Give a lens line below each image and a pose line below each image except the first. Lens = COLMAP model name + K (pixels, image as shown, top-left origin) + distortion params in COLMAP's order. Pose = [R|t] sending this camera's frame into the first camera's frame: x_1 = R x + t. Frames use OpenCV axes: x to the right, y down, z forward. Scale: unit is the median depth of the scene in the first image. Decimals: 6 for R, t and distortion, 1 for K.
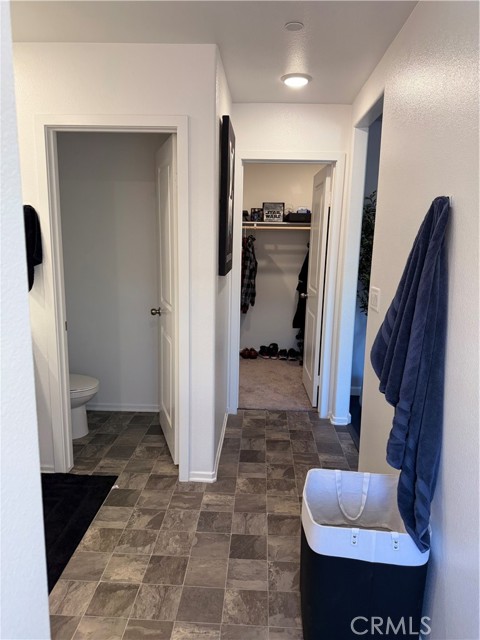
lens RADIAL K [[448.6, 0, 244.4], [0, 448.6, 321.3], [0, 0, 1]] dist [0.076991, -0.104000]
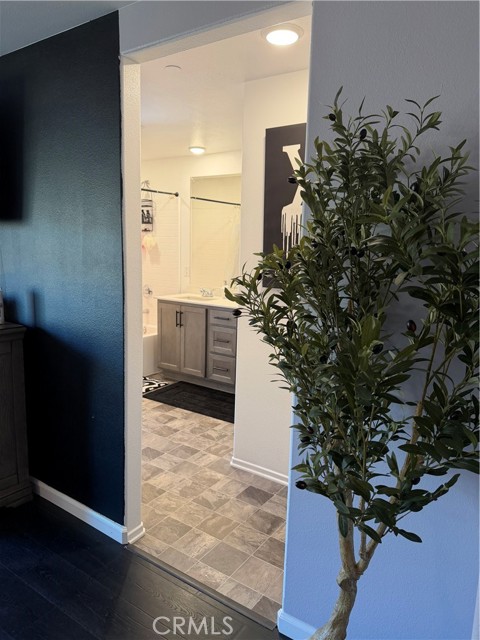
lens RADIAL K [[448.6, 0, 244.4], [0, 448.6, 321.3], [0, 0, 1]] dist [0.076991, -0.104000]
pose [[-0.526801, 0.105989, -0.843355, 1.103734], [-0.193302, 0.951258, 0.240296, -0.352608], [0.827717, 0.289610, -0.480635, 1.952175]]
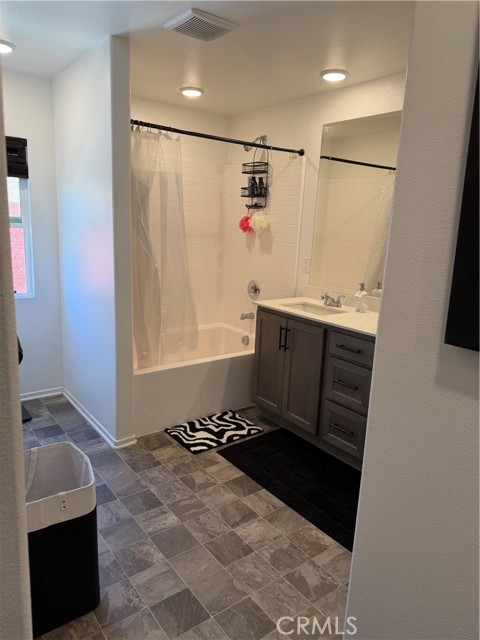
lens RADIAL K [[448.6, 0, 244.4], [0, 448.6, 321.3], [0, 0, 1]] dist [0.076991, -0.104000]
pose [[-0.764622, 0.080347, -0.639451, 0.415666], [-0.178078, 0.927230, 0.329443, -0.278763], [0.619388, 0.365771, -0.694672, 1.521686]]
